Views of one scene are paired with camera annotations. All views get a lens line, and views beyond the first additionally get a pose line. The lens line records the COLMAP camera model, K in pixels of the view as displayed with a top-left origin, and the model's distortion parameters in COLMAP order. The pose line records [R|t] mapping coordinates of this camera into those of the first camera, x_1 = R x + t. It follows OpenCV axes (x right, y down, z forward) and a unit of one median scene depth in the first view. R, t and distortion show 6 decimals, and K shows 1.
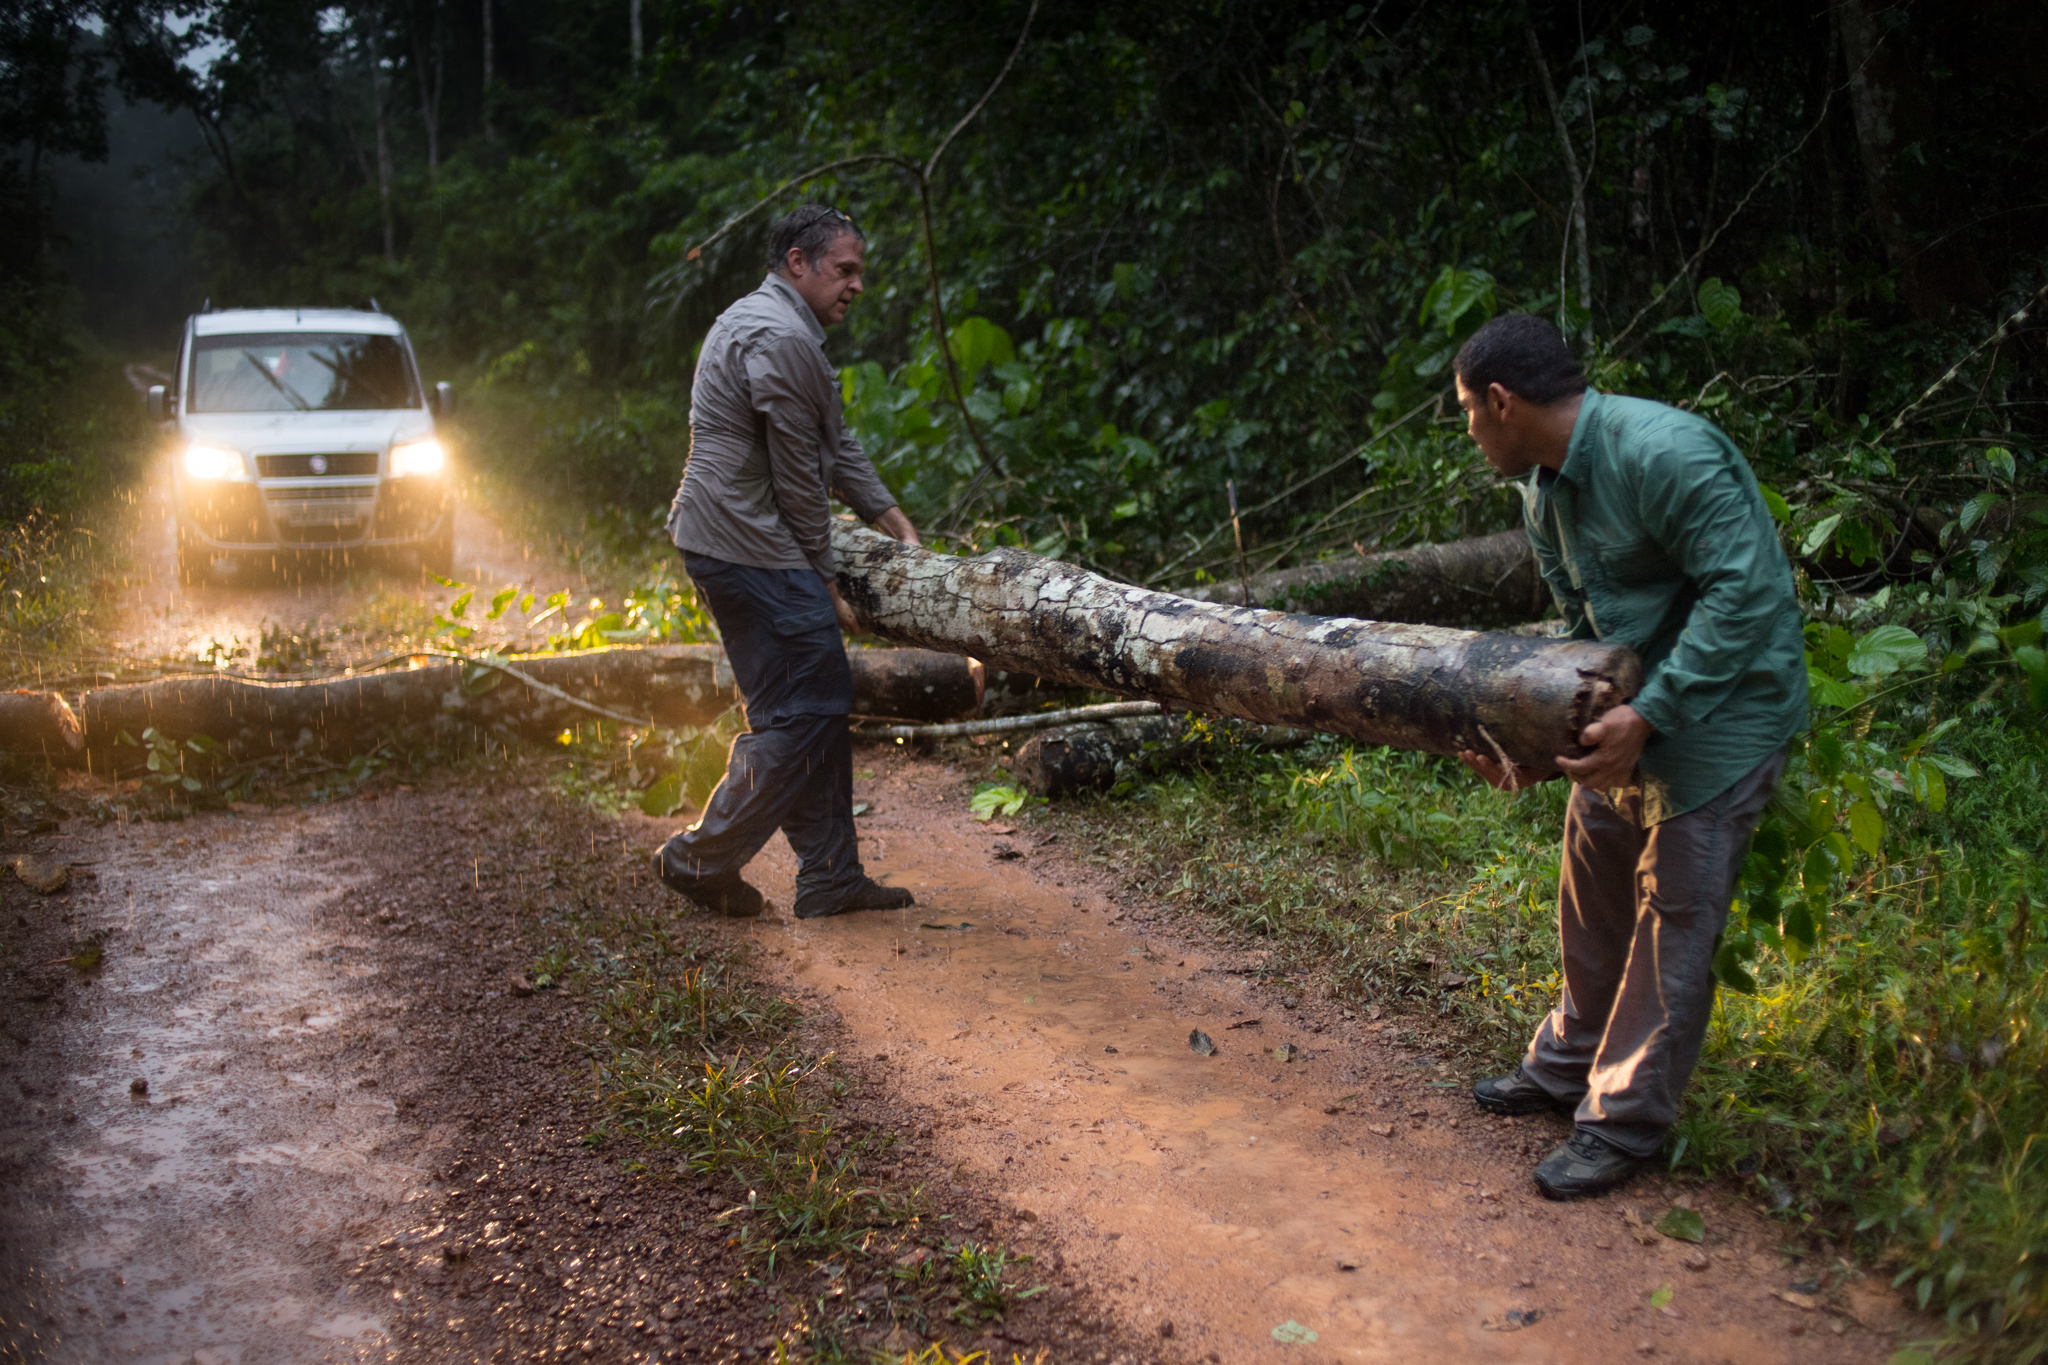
lens RADIAL K [[2775.9, 0, 1027.9], [0, 2775.9, 679.7], [0, 0, 1]] dist [-0.016680, 0.000000]
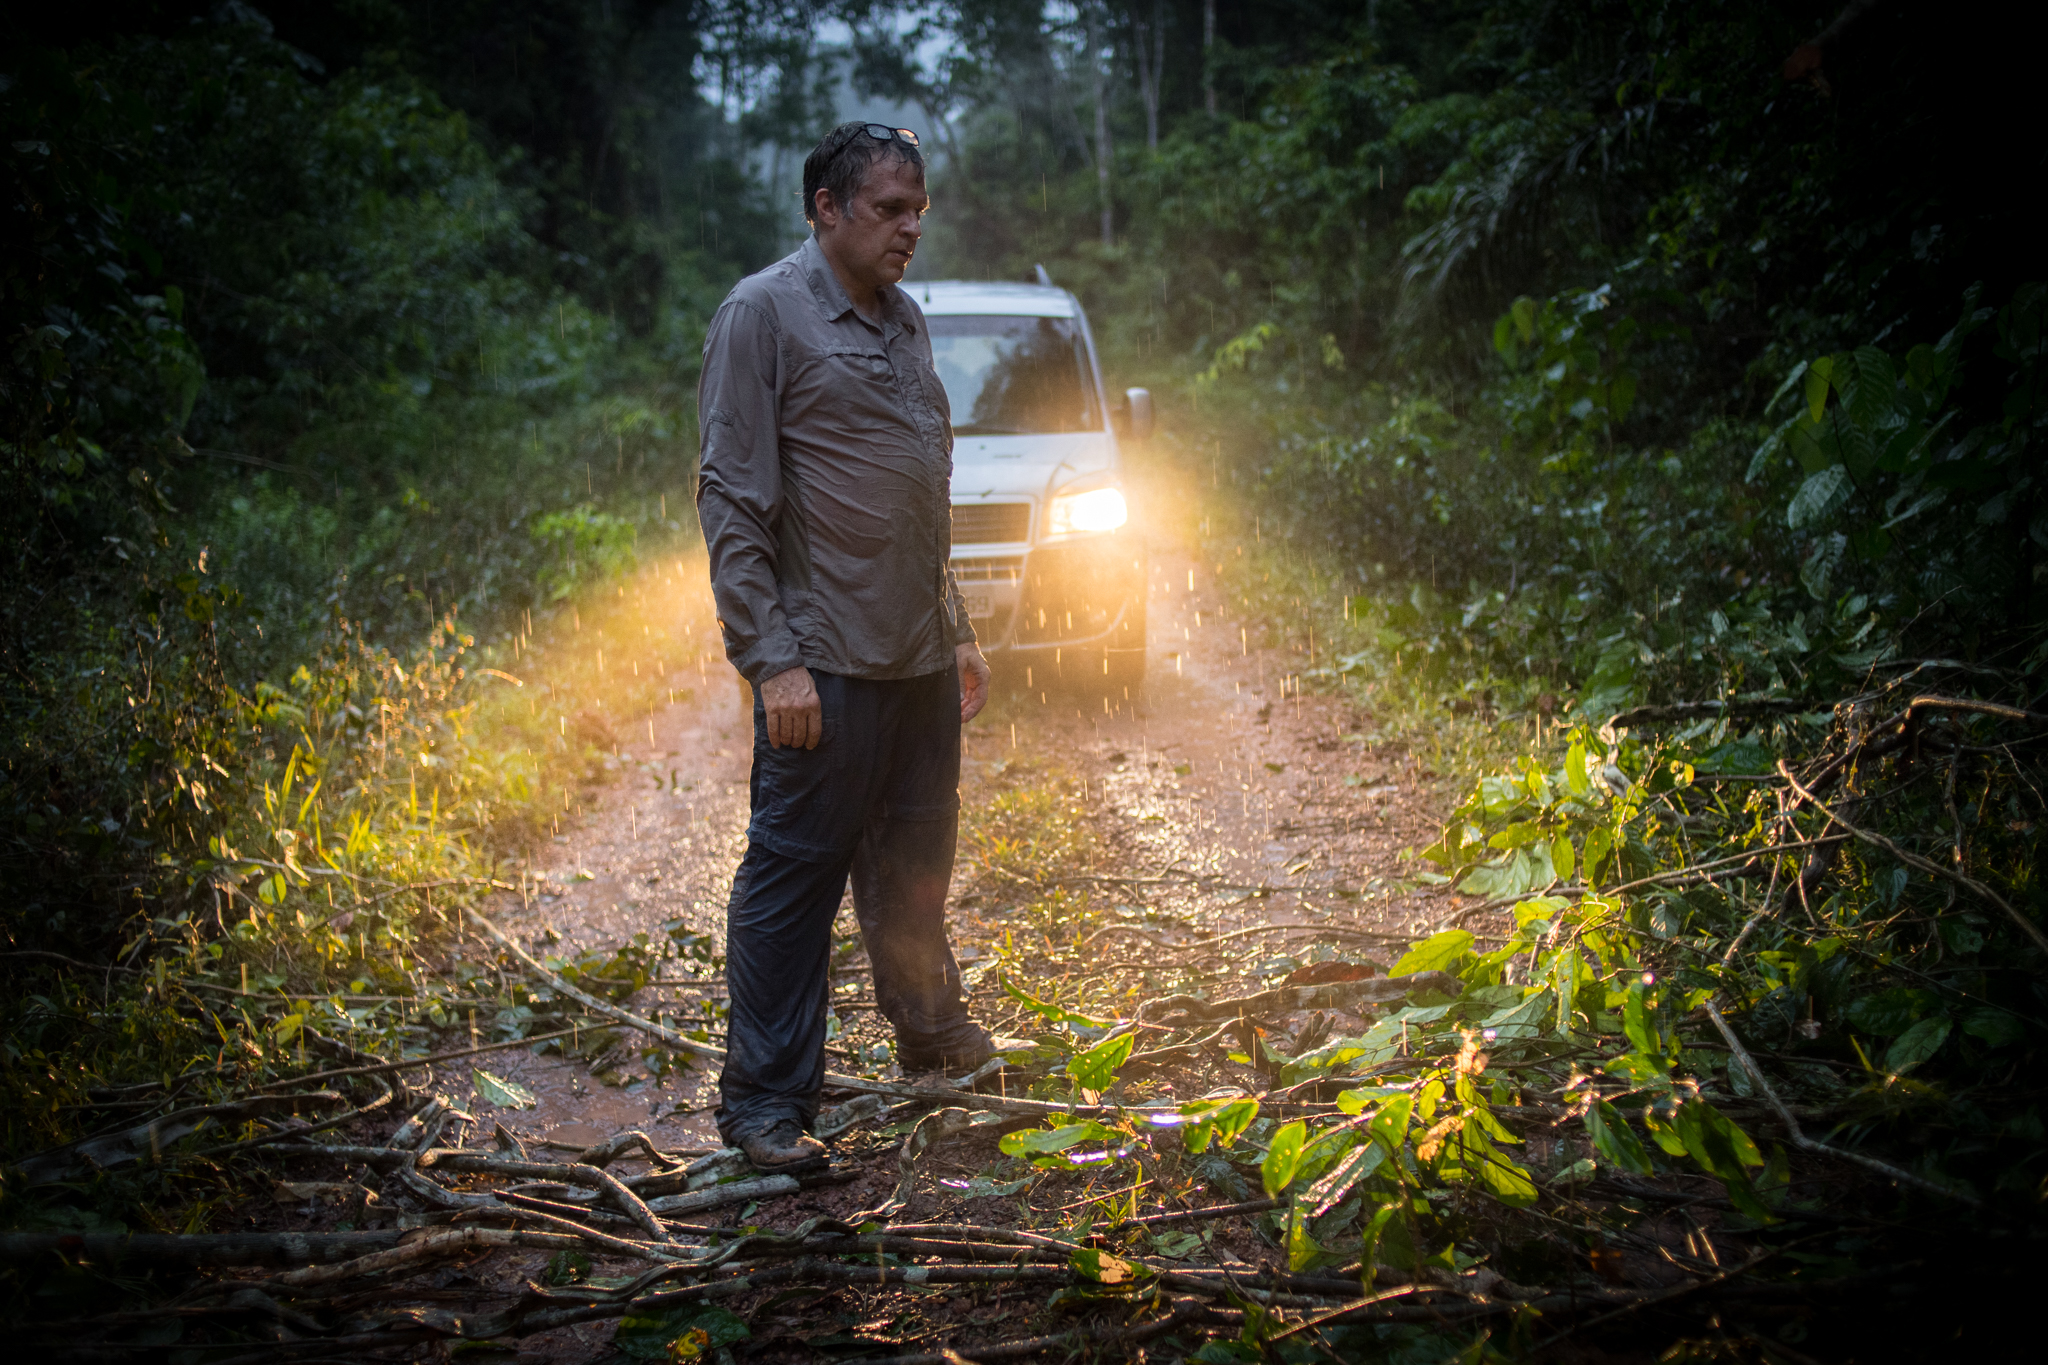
lens RADIAL K [[2775.9, 0, 1026.2], [0, 2775.9, 684.0], [0, 0, 1]] dist [-0.016680, 0.000000]
pose [[0.967186, 0.009375, -0.253895, -0.025779], [-0.007412, 0.999935, 0.008687, -0.016051], [0.253960, -0.006520, 0.967193, 0.134907]]
